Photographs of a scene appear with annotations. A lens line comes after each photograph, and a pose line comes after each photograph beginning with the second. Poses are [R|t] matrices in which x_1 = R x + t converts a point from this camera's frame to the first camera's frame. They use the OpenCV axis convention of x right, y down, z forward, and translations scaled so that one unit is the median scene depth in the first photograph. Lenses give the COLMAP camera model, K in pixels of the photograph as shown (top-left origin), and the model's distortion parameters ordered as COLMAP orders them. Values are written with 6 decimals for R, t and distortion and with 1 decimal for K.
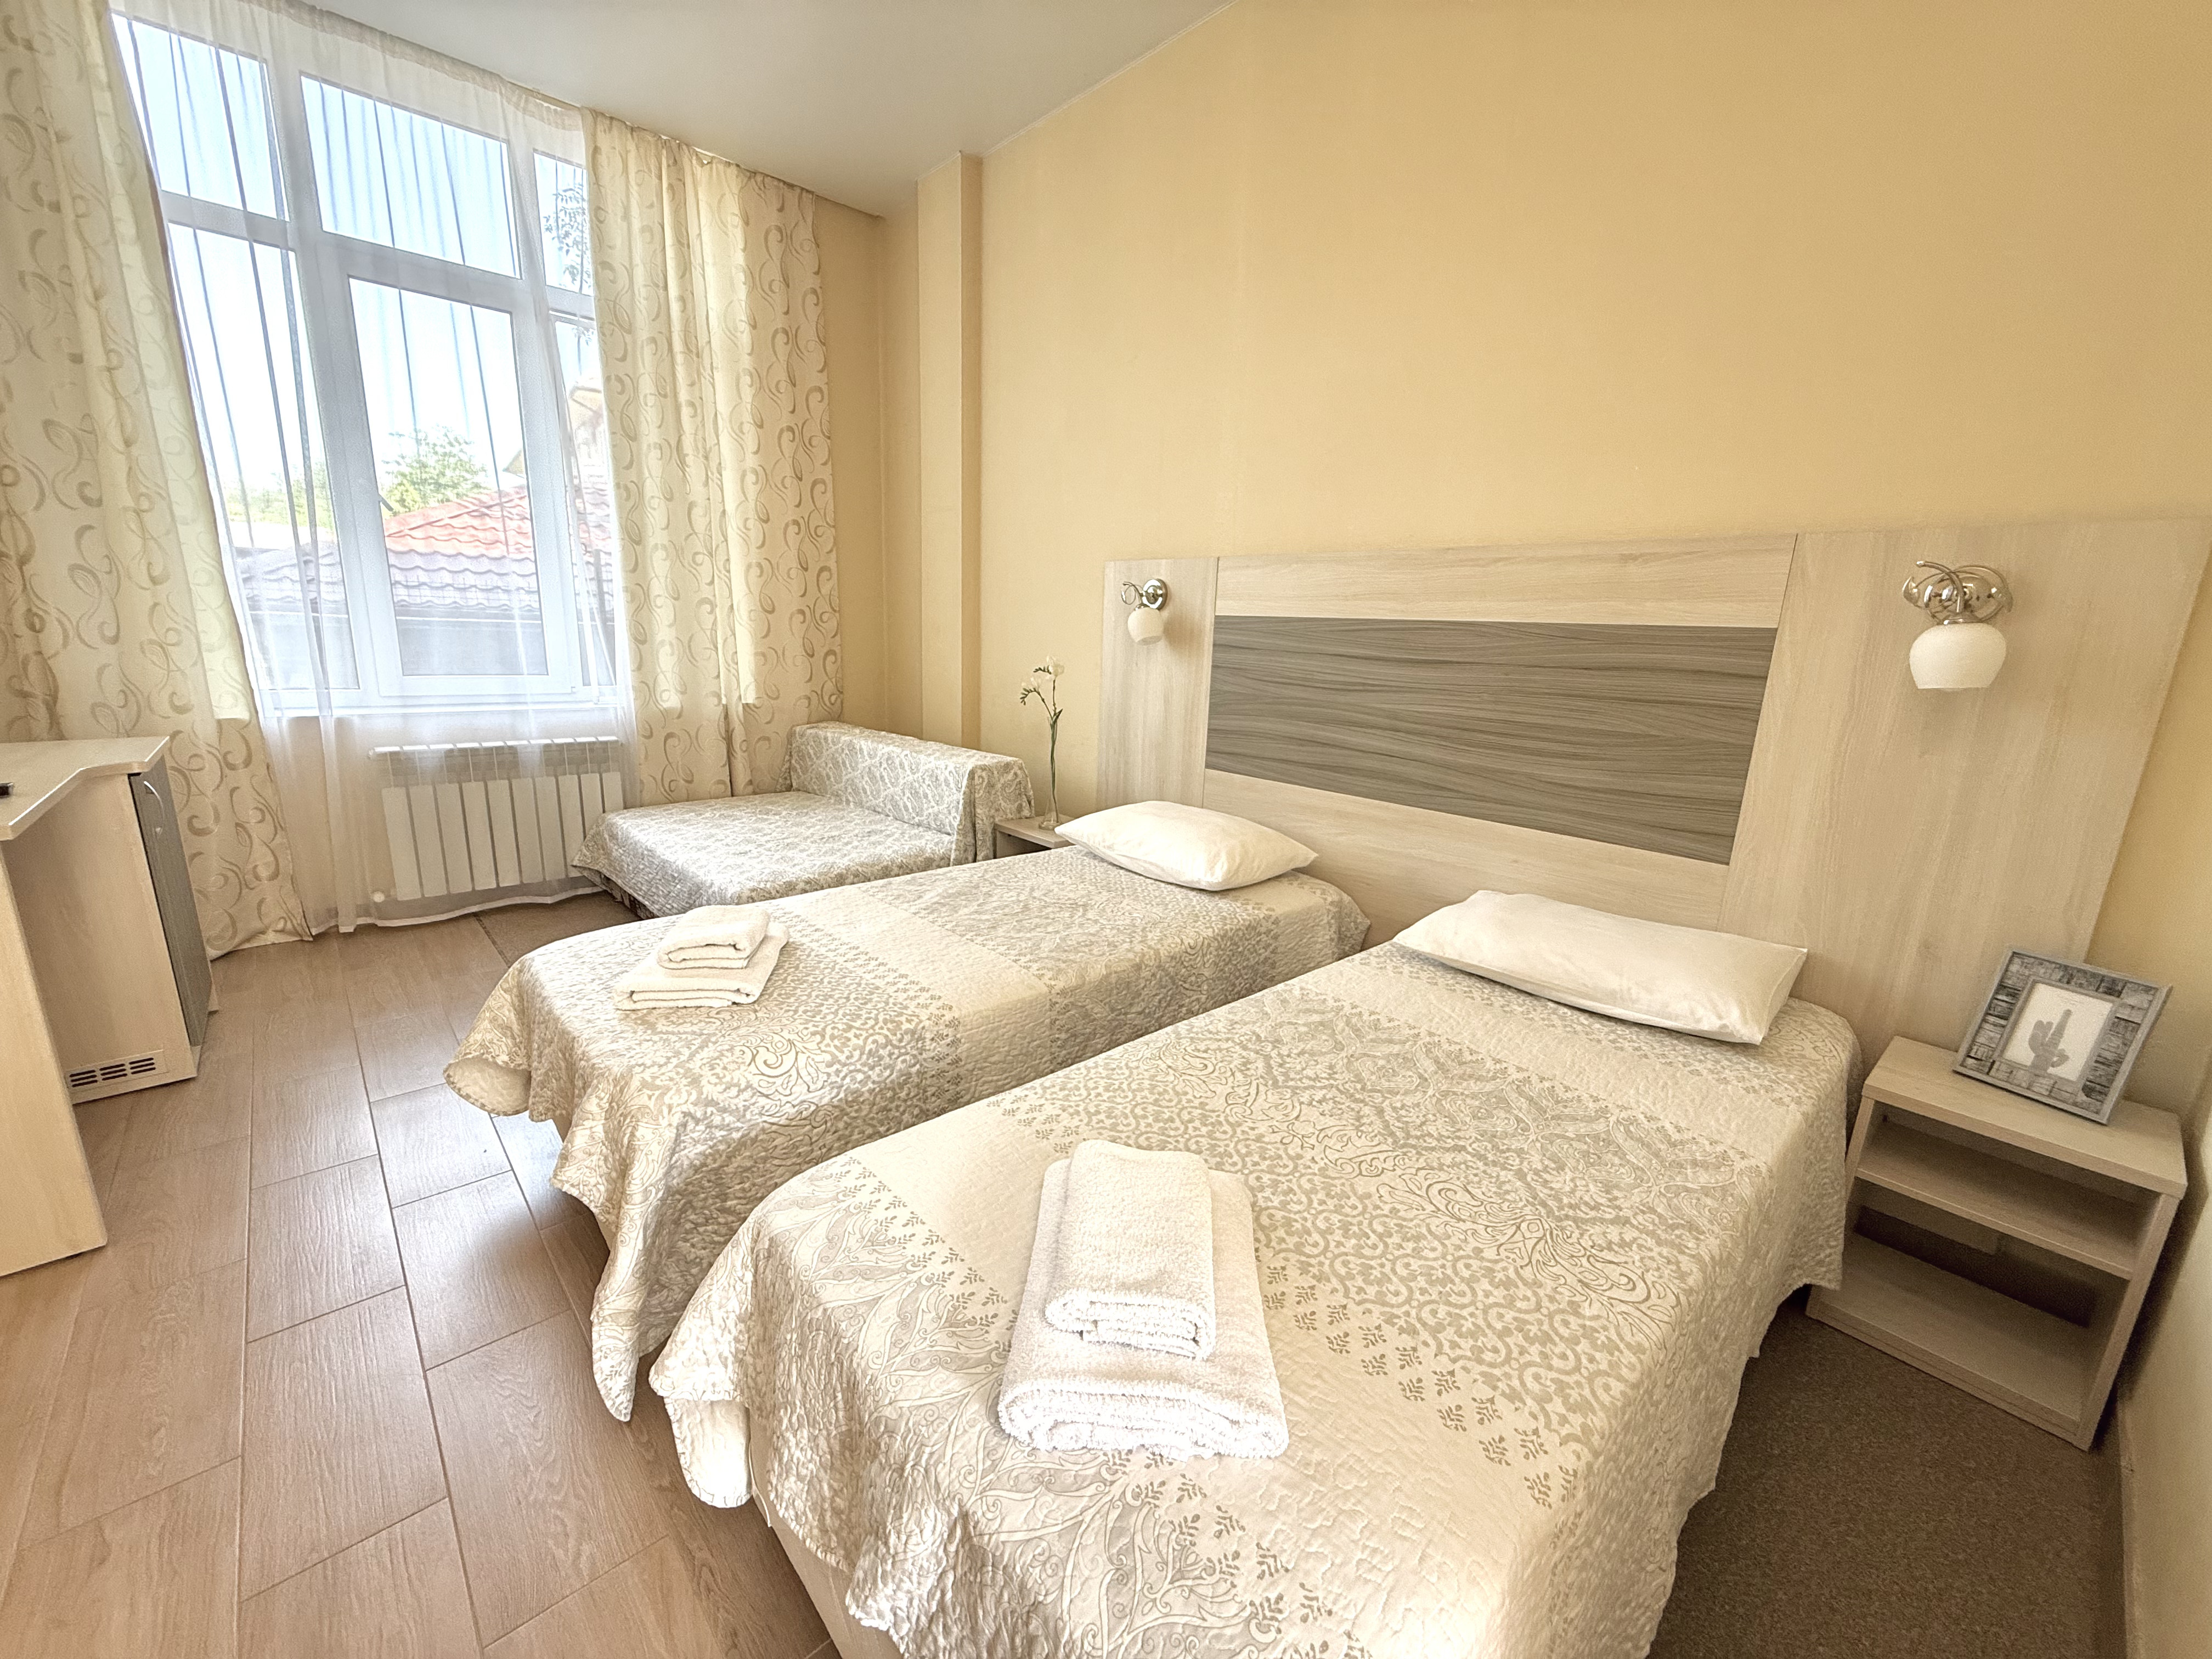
lens RADIAL K [[882.6, 0, 1098.2], [0, 882.6, 832.2], [0, 0, 1]] dist [-0.007481, 0.002727]
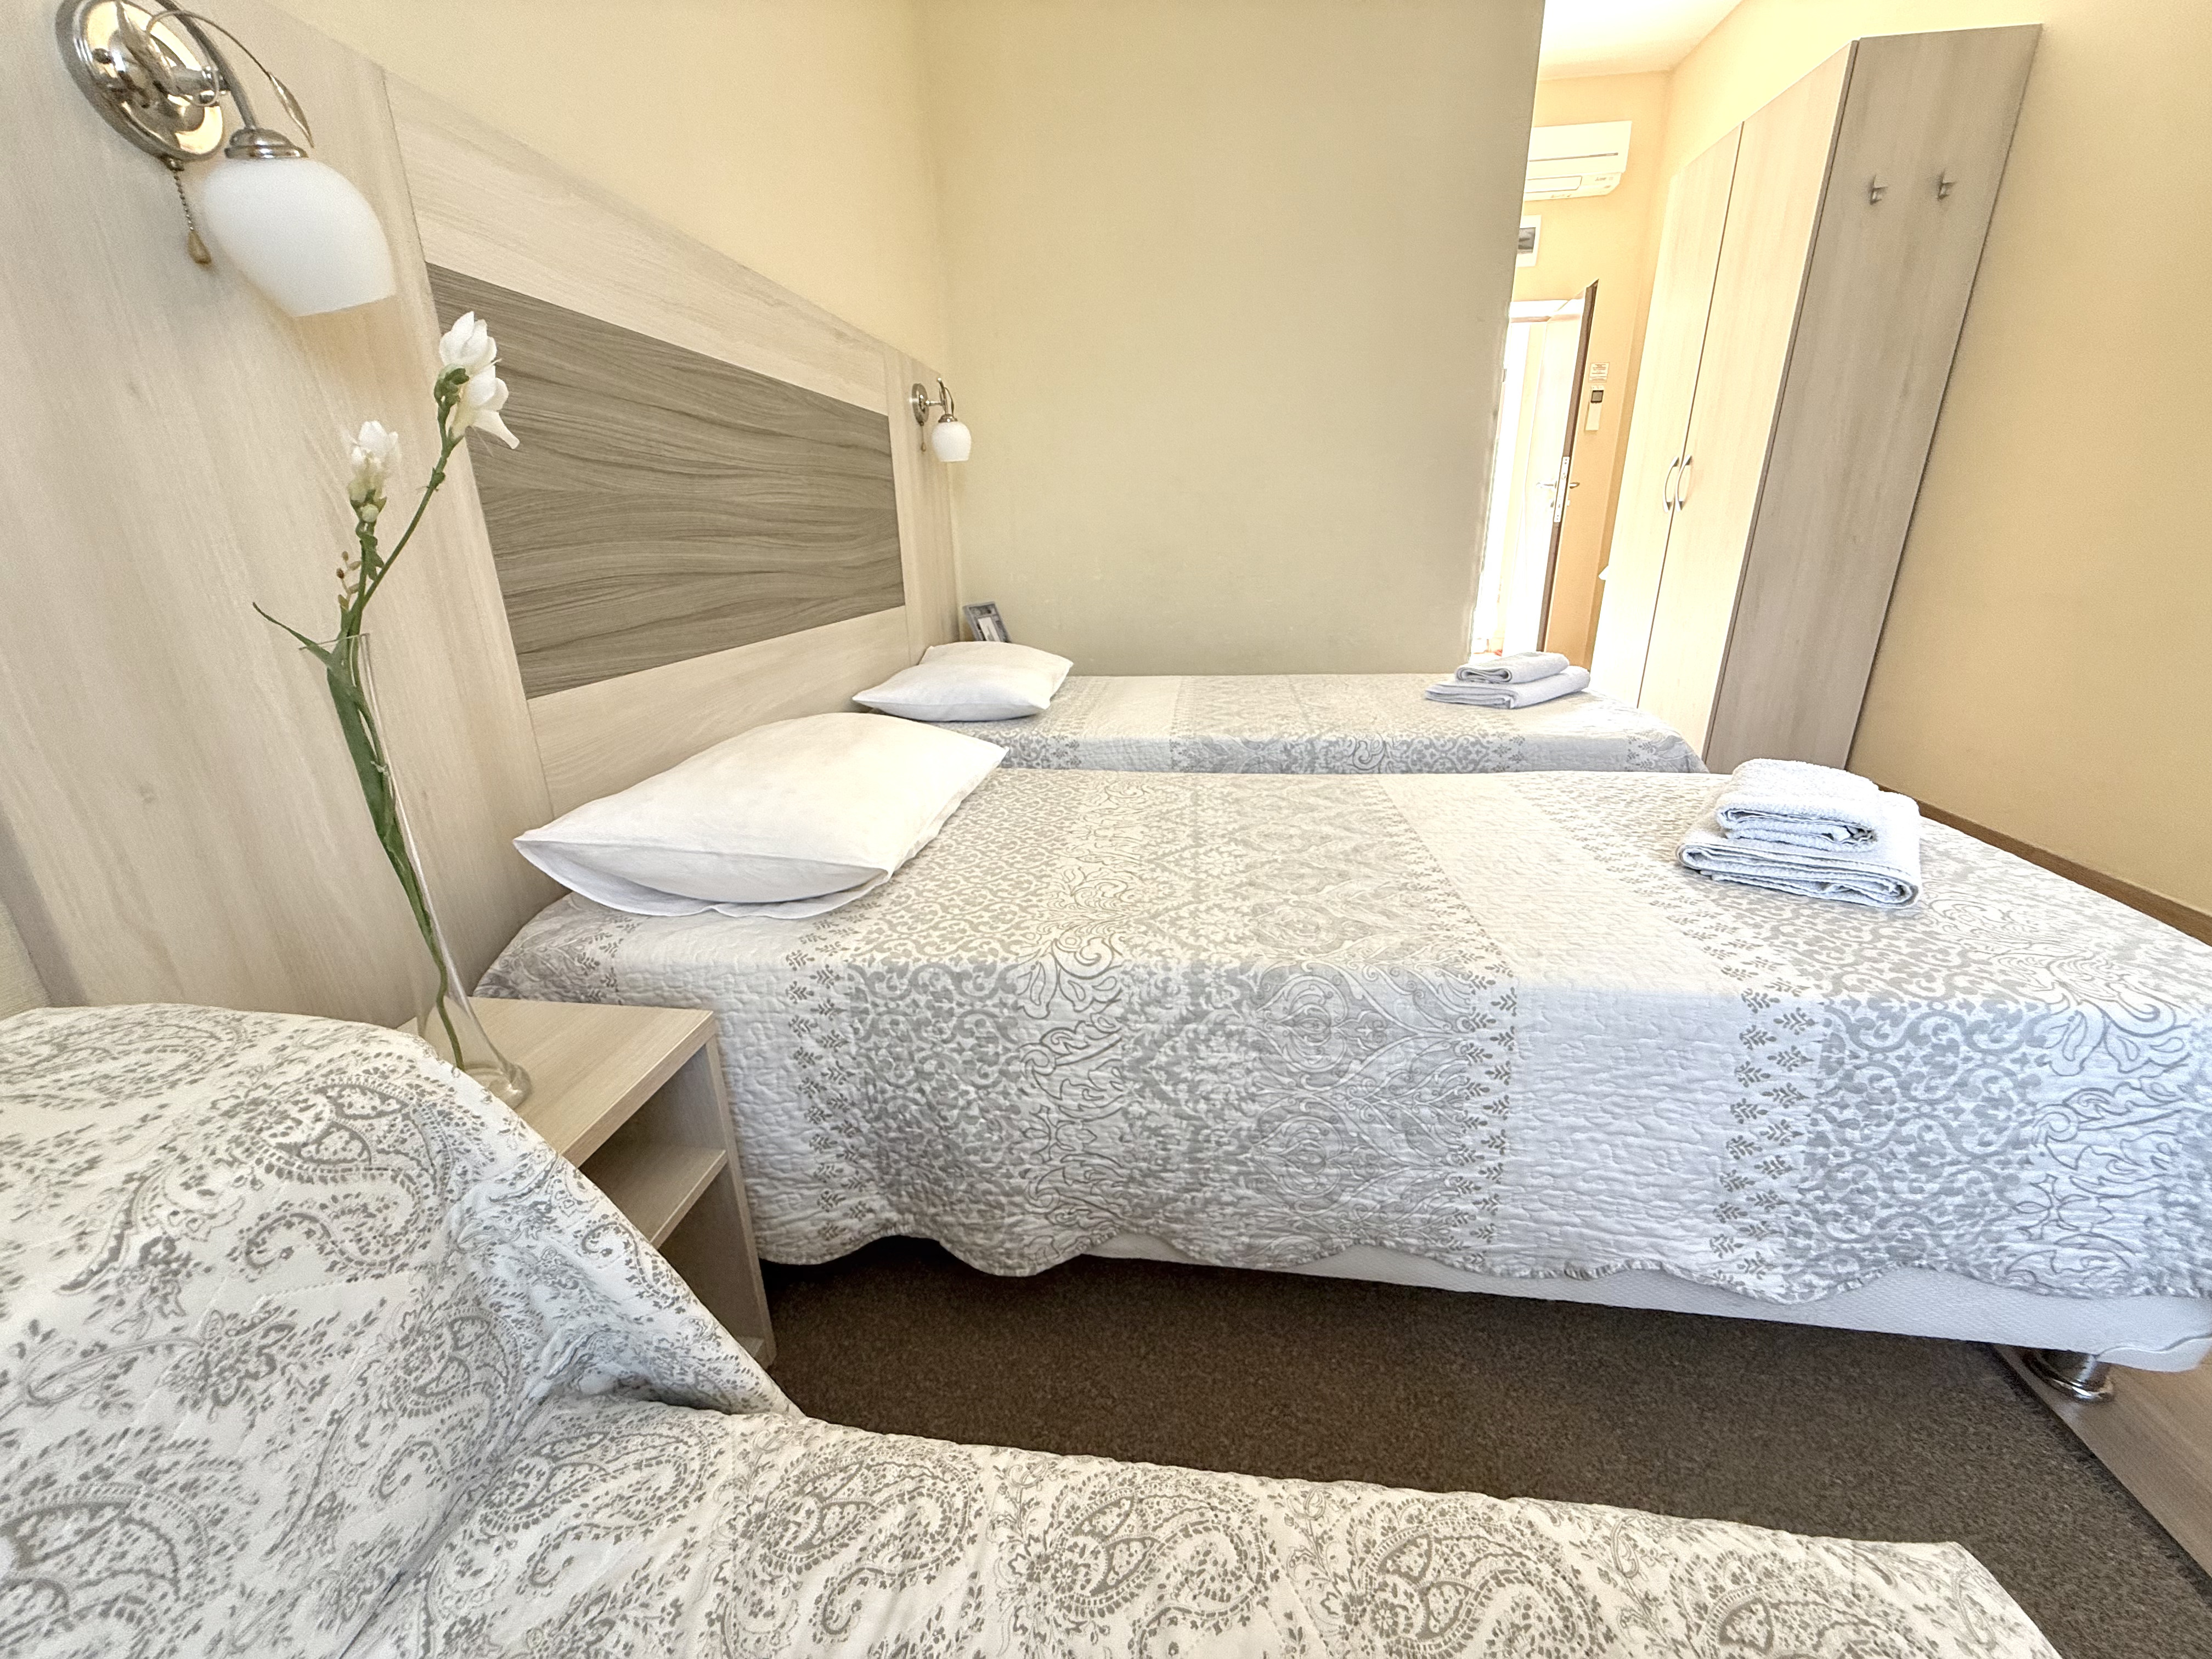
lens RADIAL K [[882.6, 0, 1098.8], [0, 882.6, 837.9], [0, 0, 1]] dist [-0.007481, 0.002727]
pose [[-0.654080, -0.270955, 0.706231, -0.321405], [0.166816, 0.858987, 0.484059, -0.158939], [-0.737802, 0.434425, -0.516647, 0.994933]]
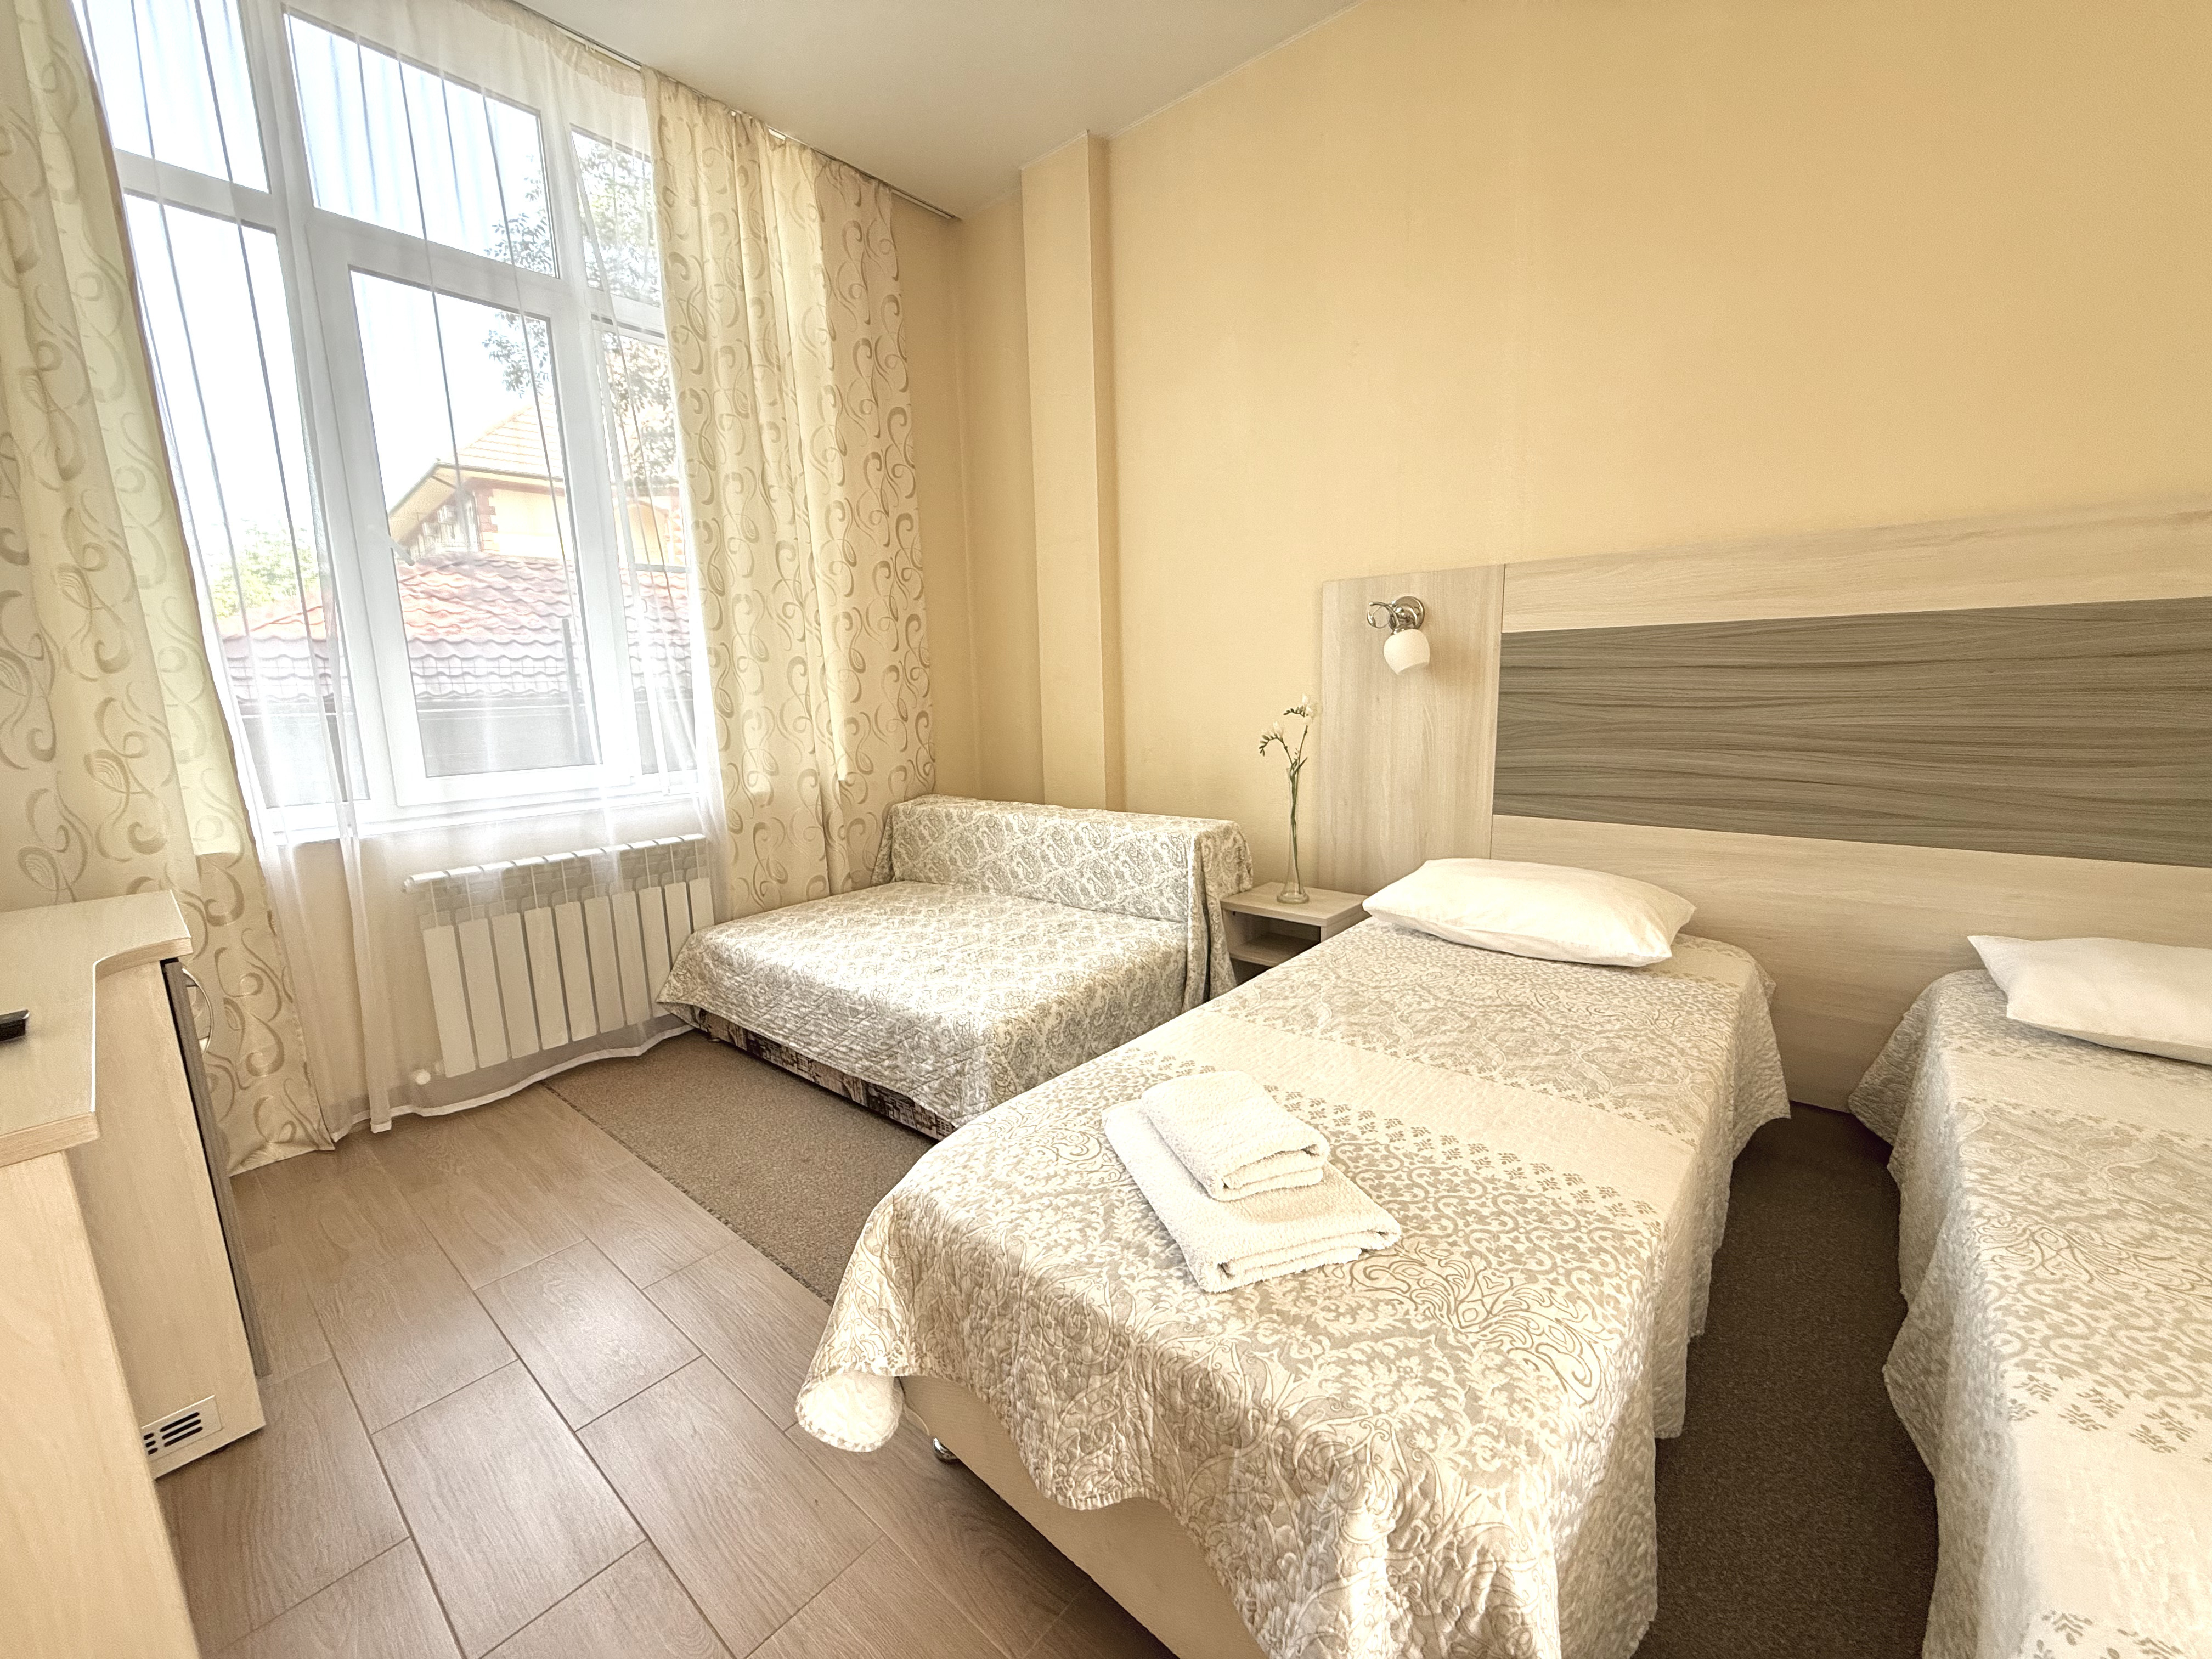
lens RADIAL K [[882.6, 0, 1097.1], [0, 882.6, 831.4], [0, 0, 1]] dist [-0.007481, 0.002727]
pose [[0.990532, -0.081904, 0.110174, -0.329949], [0.088287, 0.994611, -0.054354, -0.041975], [-0.105128, 0.063567, 0.992425, 0.199542]]
